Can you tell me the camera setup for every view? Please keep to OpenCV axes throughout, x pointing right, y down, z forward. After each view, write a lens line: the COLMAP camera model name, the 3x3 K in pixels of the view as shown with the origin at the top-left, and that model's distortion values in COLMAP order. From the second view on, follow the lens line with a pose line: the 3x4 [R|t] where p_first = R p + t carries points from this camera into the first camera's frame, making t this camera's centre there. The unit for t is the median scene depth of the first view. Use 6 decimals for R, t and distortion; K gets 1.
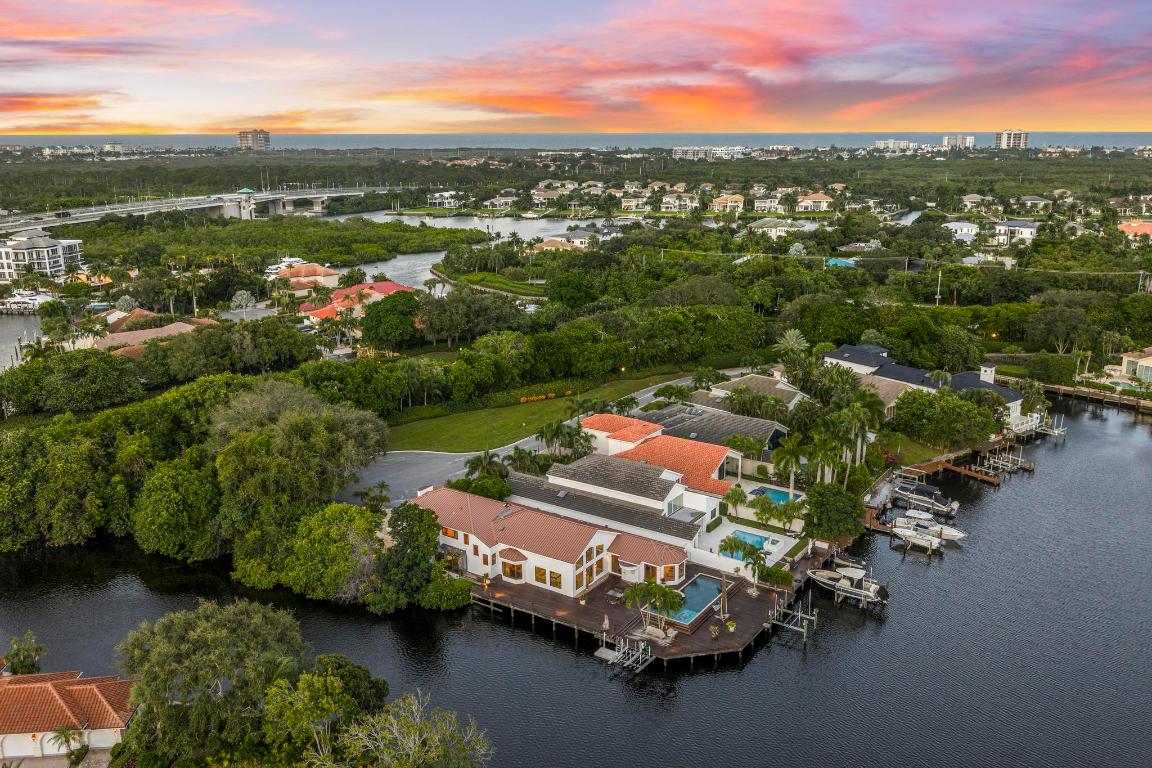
lens RADIAL K [[975.0, 0, 590.9], [0, 975.0, 339.7], [0, 0, 1]] dist [0.012988, -0.003874]
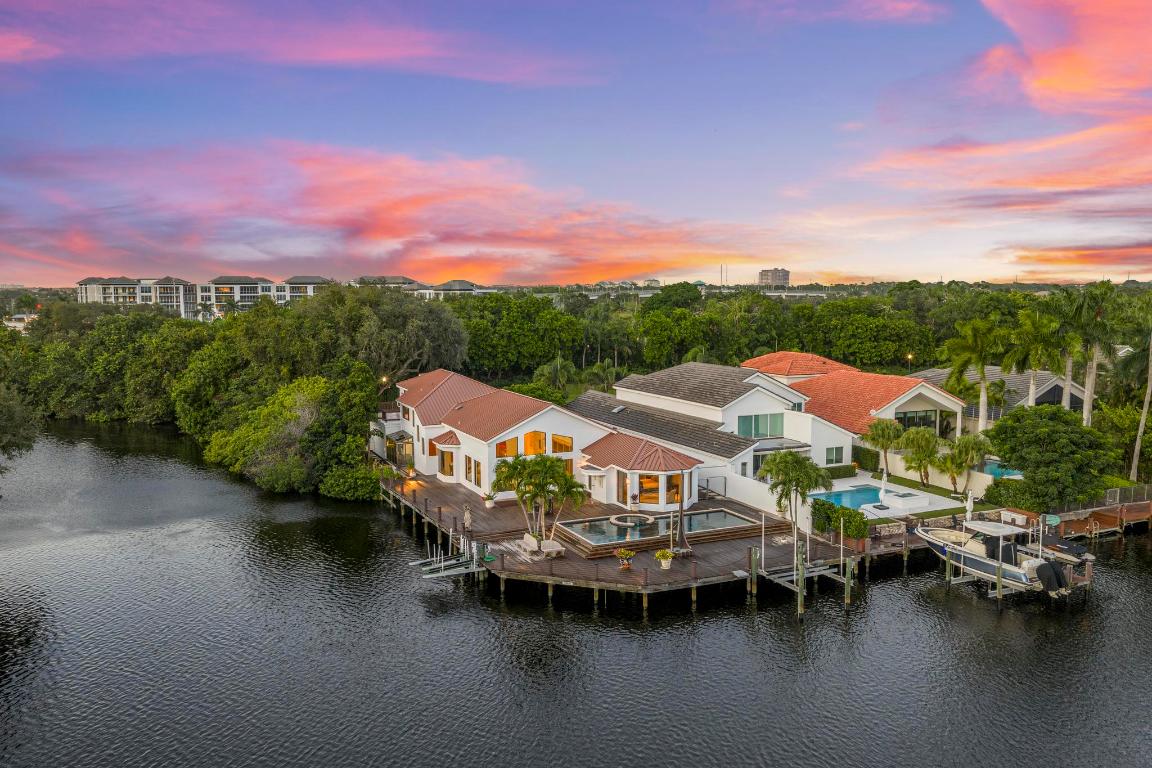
lens RADIAL K [[963.8, 0, 576.0], [0, 963.8, 384.0], [0, 0, 1]] dist [0.013171, -0.011057]
pose [[0.846168, 0.051593, -0.530413, 0.311309], [-0.113426, 0.989933, -0.084658, 0.212255], [0.520706, 0.131797, 0.843502, 0.454022]]
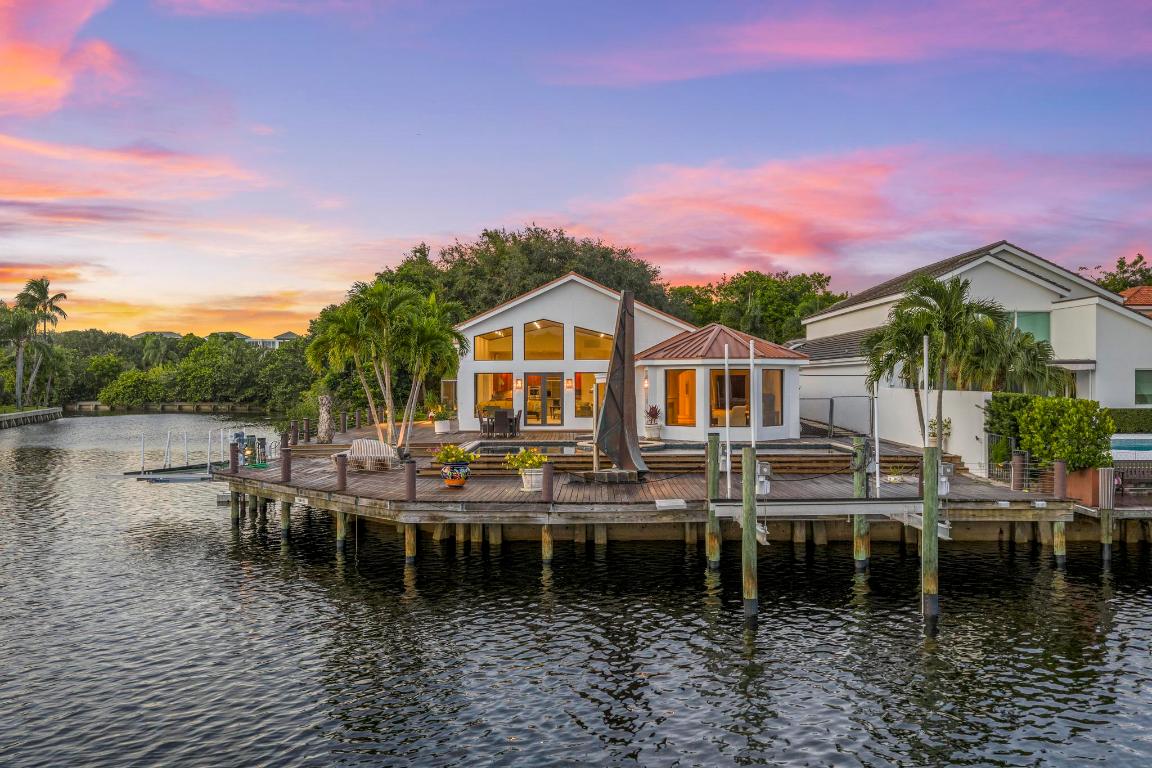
lens RADIAL K [[963.8, 0, 576.0], [0, 963.8, 384.0], [0, 0, 1]] dist [0.013171, -0.011057]
pose [[0.544084, 0.002723, -0.839027, 0.280300], [-0.182993, 0.976306, -0.115497, 0.252108], [0.818832, 0.216376, 0.531691, 0.751676]]
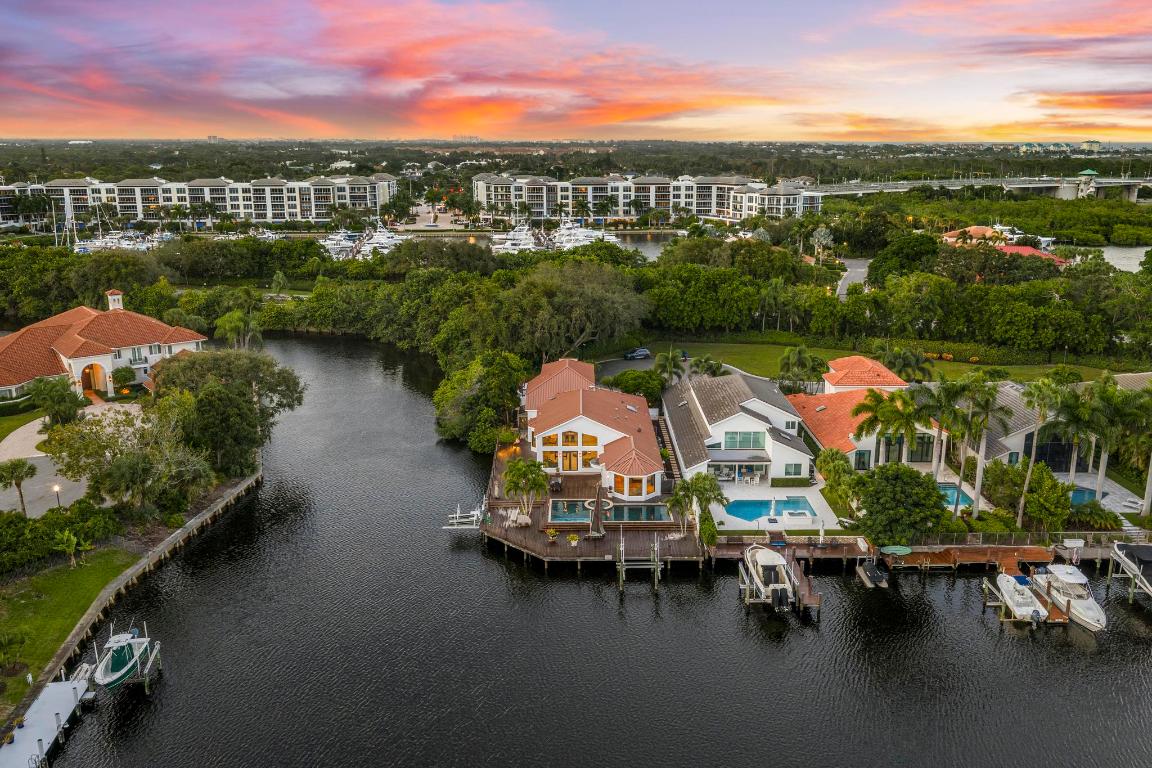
lens RADIAL K [[963.8, 0, 576.0], [0, 963.8, 384.0], [0, 0, 1]] dist [0.013171, -0.011057]
pose [[0.550935, 0.208677, -0.808037, 0.663407], [-0.180593, 0.975103, 0.128690, 0.047821], [0.814774, 0.075026, 0.574904, 0.436801]]
